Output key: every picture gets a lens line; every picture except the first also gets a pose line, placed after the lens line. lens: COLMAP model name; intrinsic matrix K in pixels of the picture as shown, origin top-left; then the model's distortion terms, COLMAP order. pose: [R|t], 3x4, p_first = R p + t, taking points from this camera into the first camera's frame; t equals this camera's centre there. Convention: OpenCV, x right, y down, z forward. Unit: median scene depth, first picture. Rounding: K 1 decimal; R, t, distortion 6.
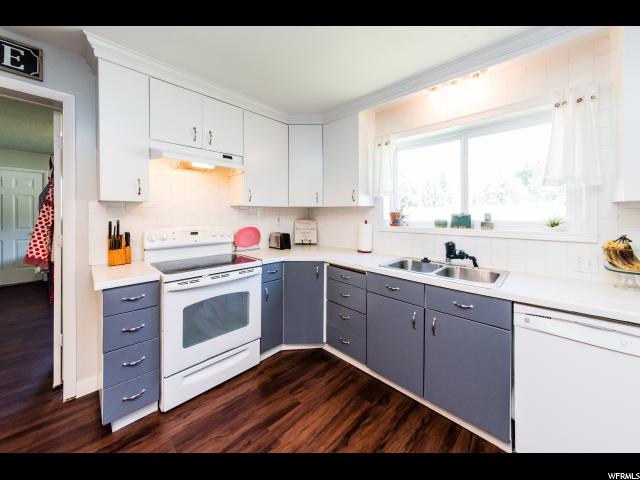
lens RADIAL K [[233.5, 0, 308.7], [0, 233.5, 217.4], [0, 0, 1]] dist [-0.000259, 0.000076]
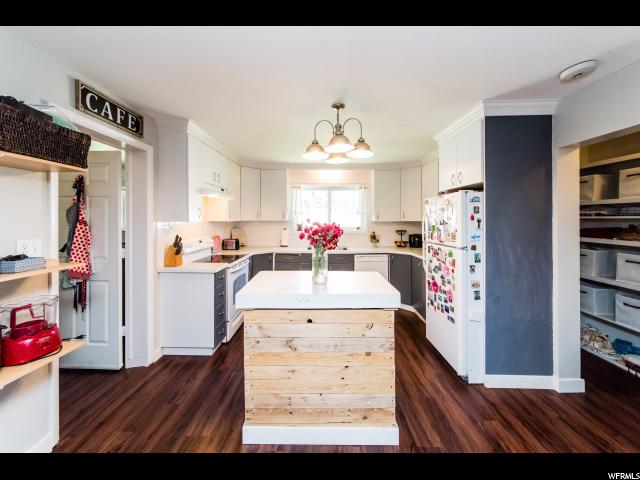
lens RADIAL K [[221.8, 0, 328.1], [0, 221.8, 223.8], [0, 0, 1]] dist [0.000892, 0.000020]
pose [[0.700342, -0.015764, 0.713634, -0.966755], [0.009251, 0.999873, 0.013008, -0.056496], [-0.713748, -0.002508, 0.700398, -0.538166]]
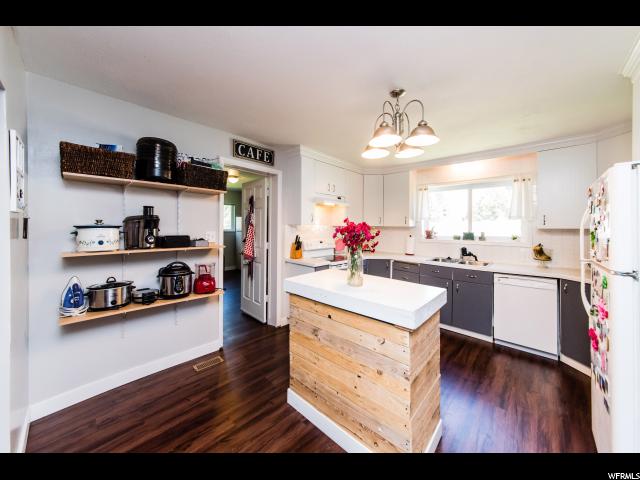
lens RADIAL K [[230.9, 0, 327.2], [0, 230.9, 230.3], [0, 0, 1]] dist [-0.000815, -0.000050]
pose [[0.997780, 0.008130, 0.066094, -0.590113], [-0.008318, 0.999962, 0.002577, -0.028007], [-0.066071, -0.003121, 0.997810, -0.752046]]
